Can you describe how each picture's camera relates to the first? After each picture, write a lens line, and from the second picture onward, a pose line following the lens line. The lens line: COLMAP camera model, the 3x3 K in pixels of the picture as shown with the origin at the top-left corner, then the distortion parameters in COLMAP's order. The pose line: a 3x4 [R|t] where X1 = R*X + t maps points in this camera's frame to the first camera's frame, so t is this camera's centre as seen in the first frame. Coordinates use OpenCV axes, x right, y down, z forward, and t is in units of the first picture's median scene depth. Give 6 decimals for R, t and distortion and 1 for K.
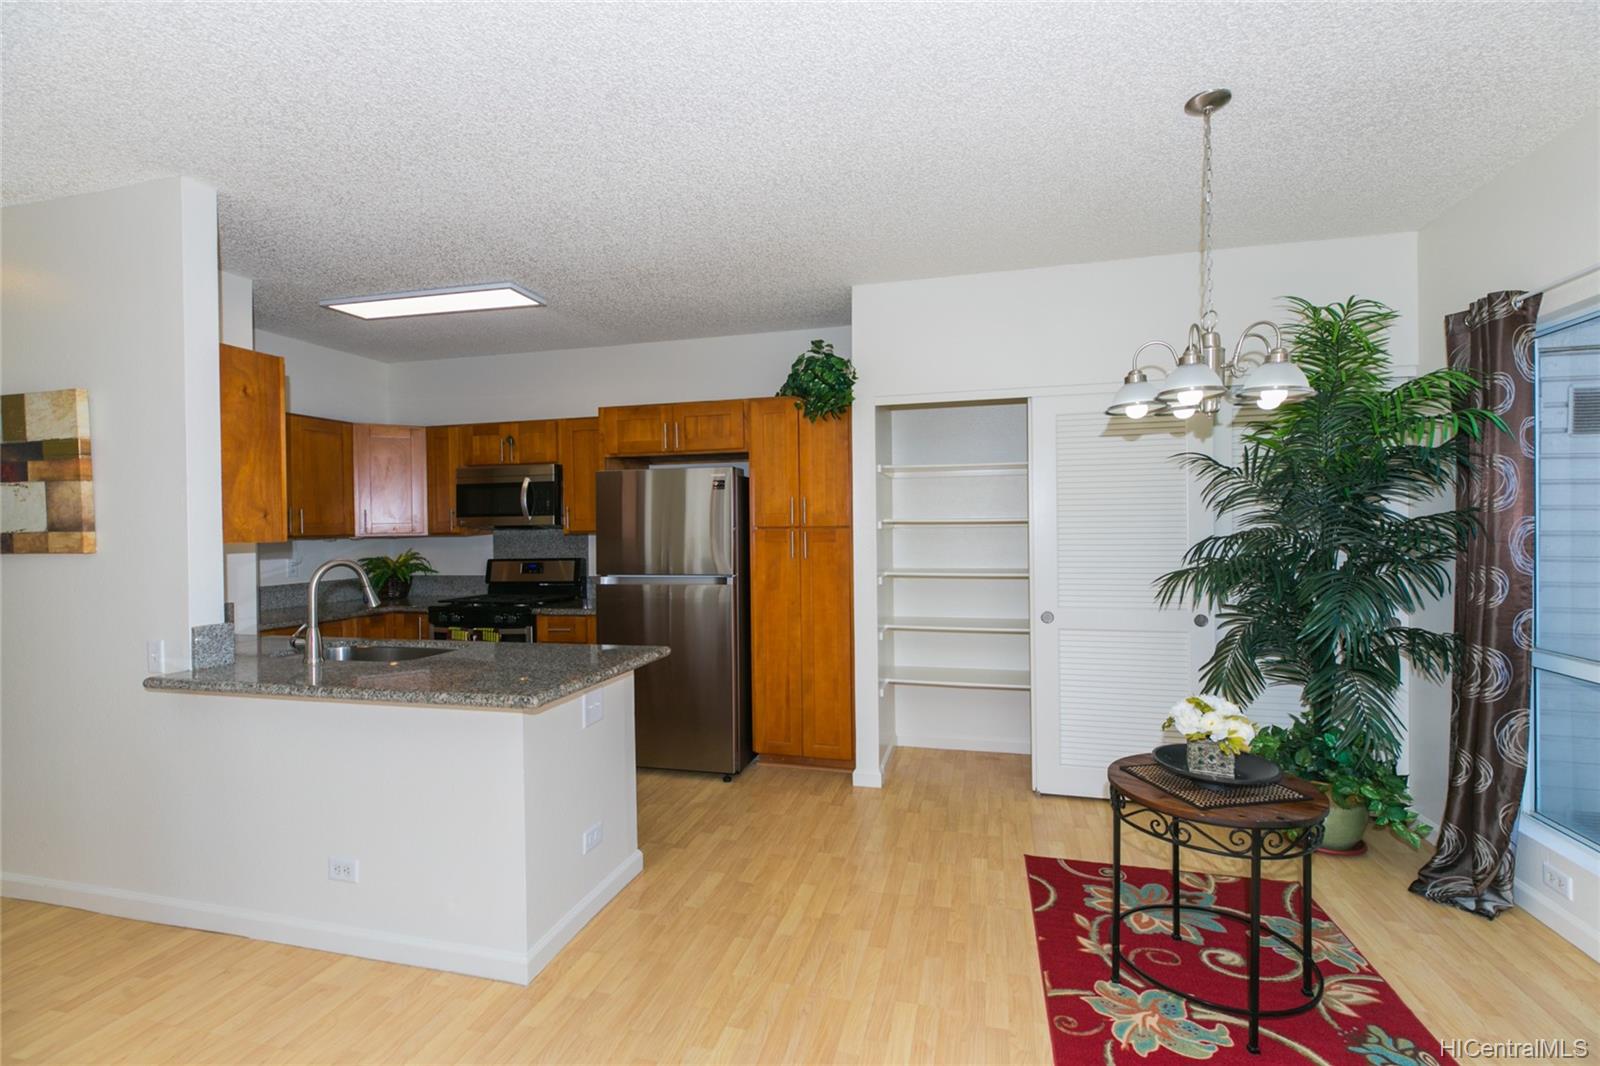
lens RADIAL K [[712.1, 0, 800.7], [0, 712.1, 531.6], [0, 0, 1]] dist [0.019757, -0.013857]
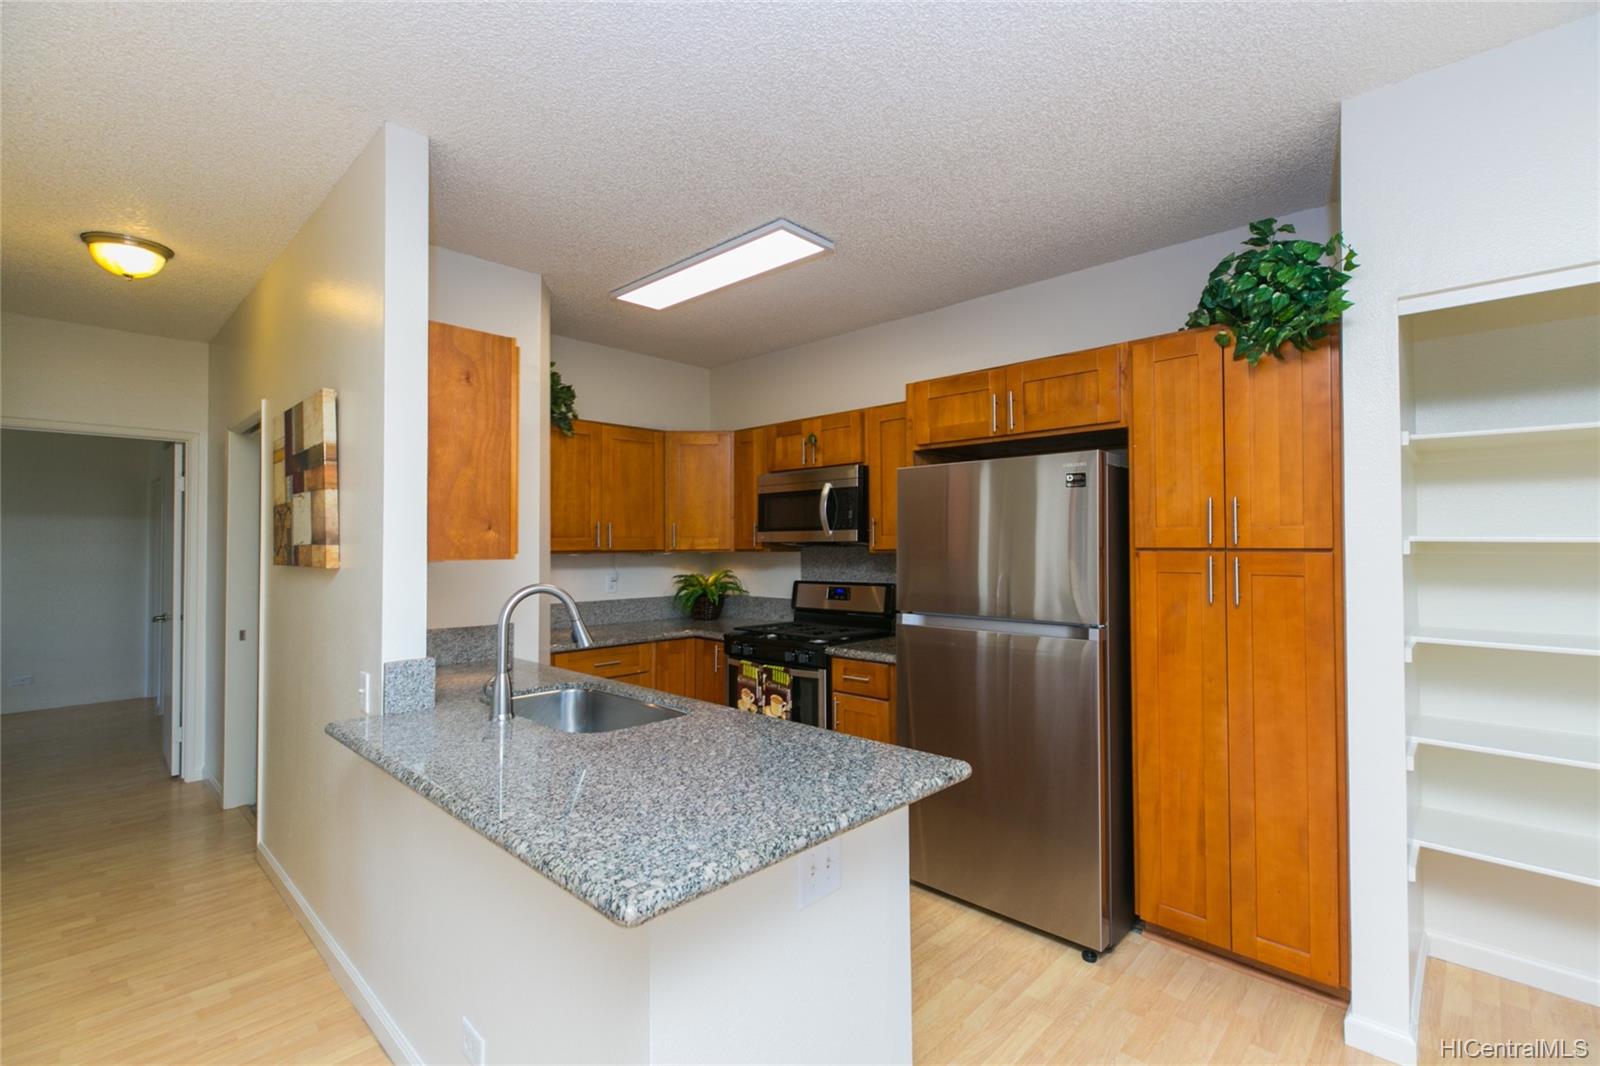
lens RADIAL K [[712.1, 0, 800.7], [0, 712.1, 531.6], [0, 0, 1]] dist [0.019757, -0.013857]
pose [[0.875352, 0.001174, -0.483484, -0.022007], [-0.012692, 0.999708, -0.020550, -0.003846], [0.483319, 0.024125, 0.875112, 0.325336]]
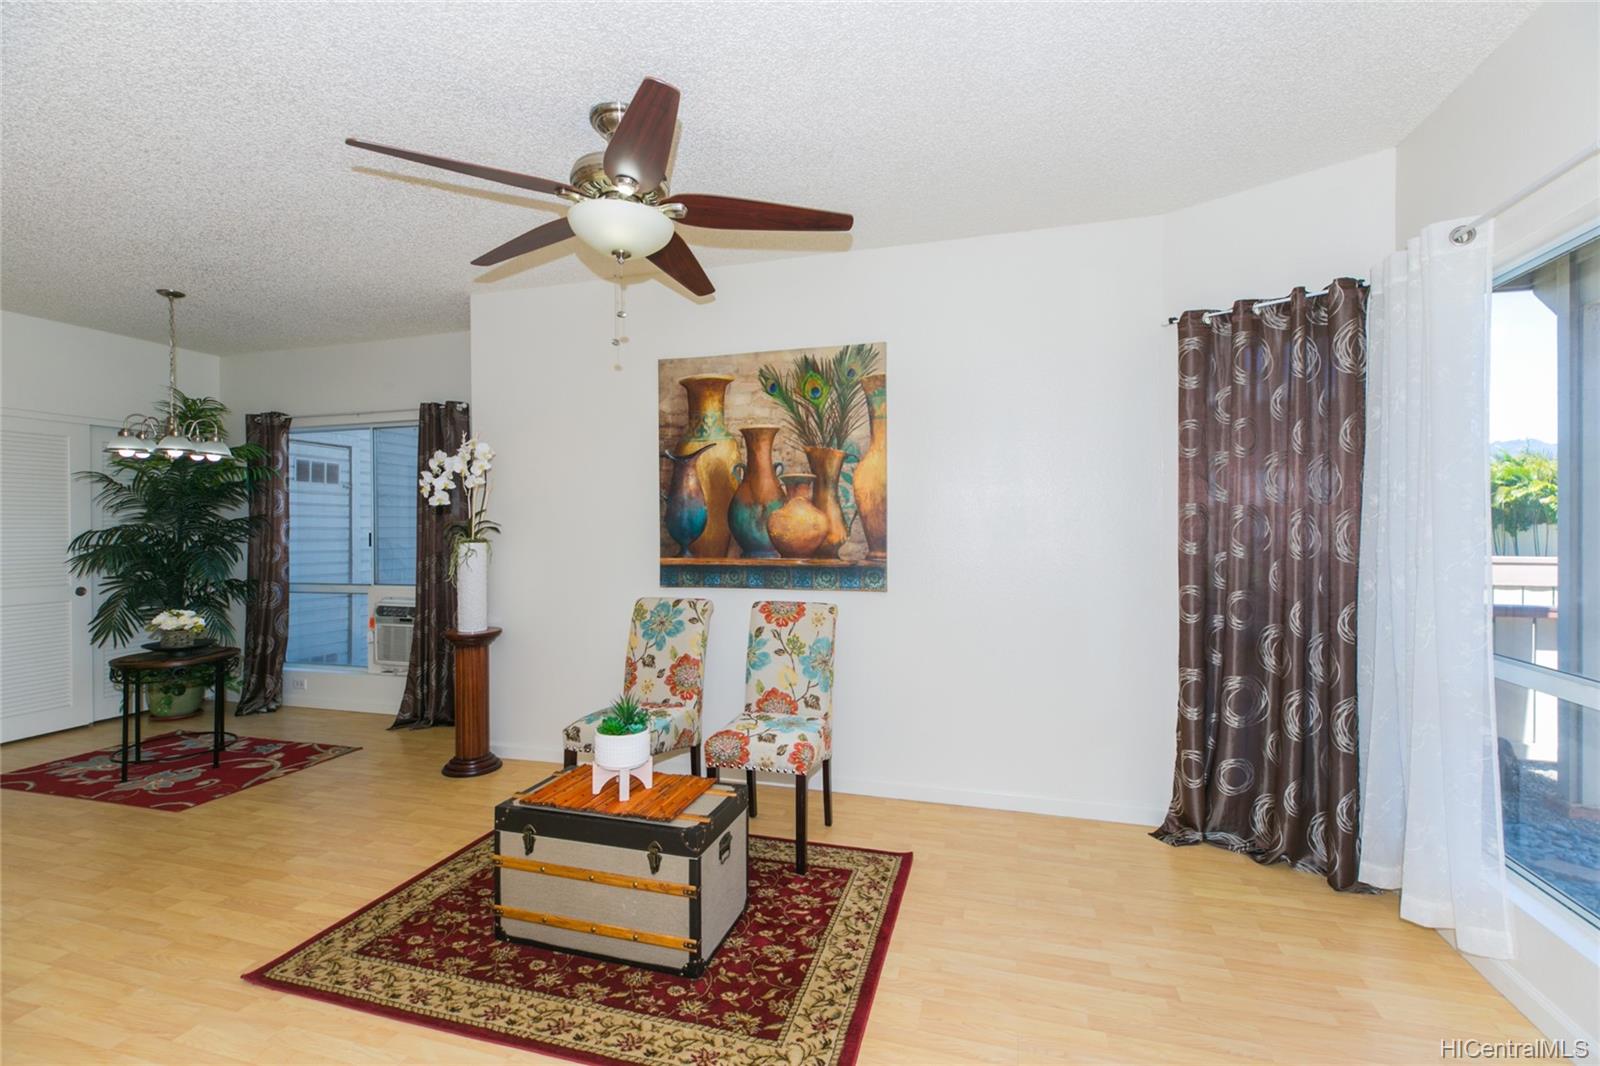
lens RADIAL K [[712.1, 0, 800.7], [0, 712.1, 531.6], [0, 0, 1]] dist [0.019757, -0.013857]
pose [[0.027782, 0.004848, 0.999602, -0.676805], [0.013259, 0.999898, -0.005218, 0.029763], [-0.999526, 0.013399, 0.027715, -0.372082]]
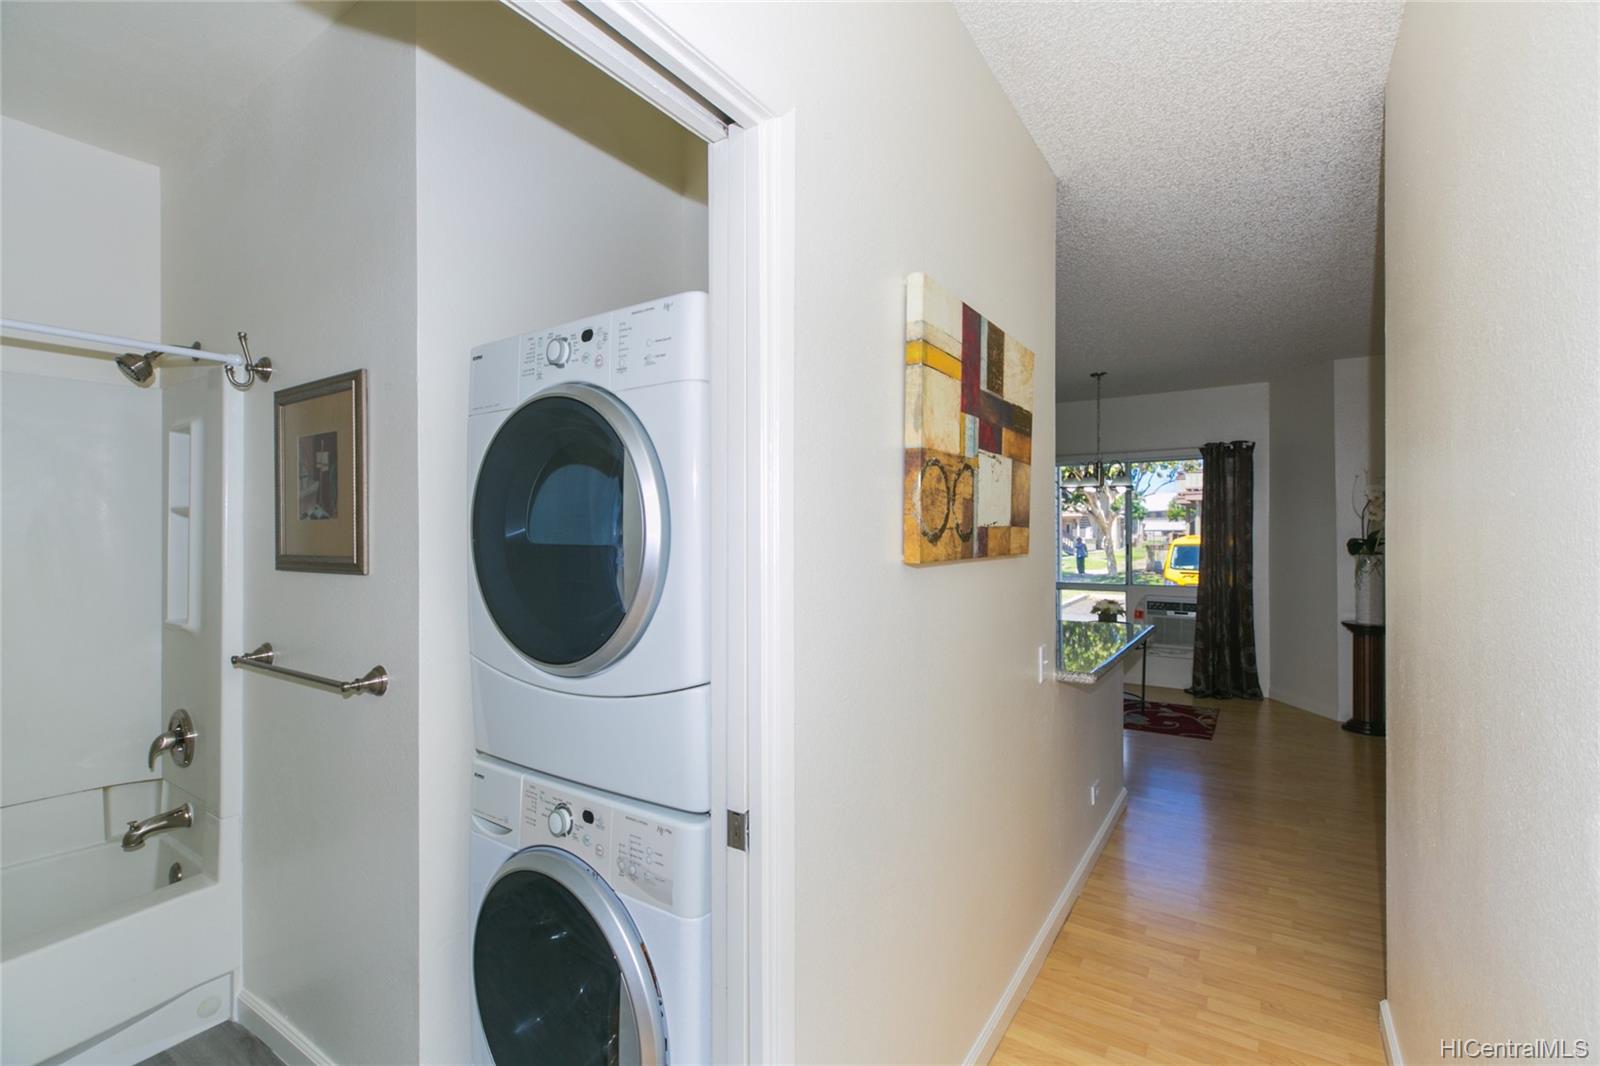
lens RADIAL K [[712.1, 0, 800.7], [0, 712.1, 531.6], [0, 0, 1]] dist [0.019757, -0.013857]
pose [[0.320844, 0.015800, 0.947000, -1.227361], [0.004396, 0.999825, -0.018170, 0.012010], [-0.947122, 0.009993, 0.320719, 0.650644]]
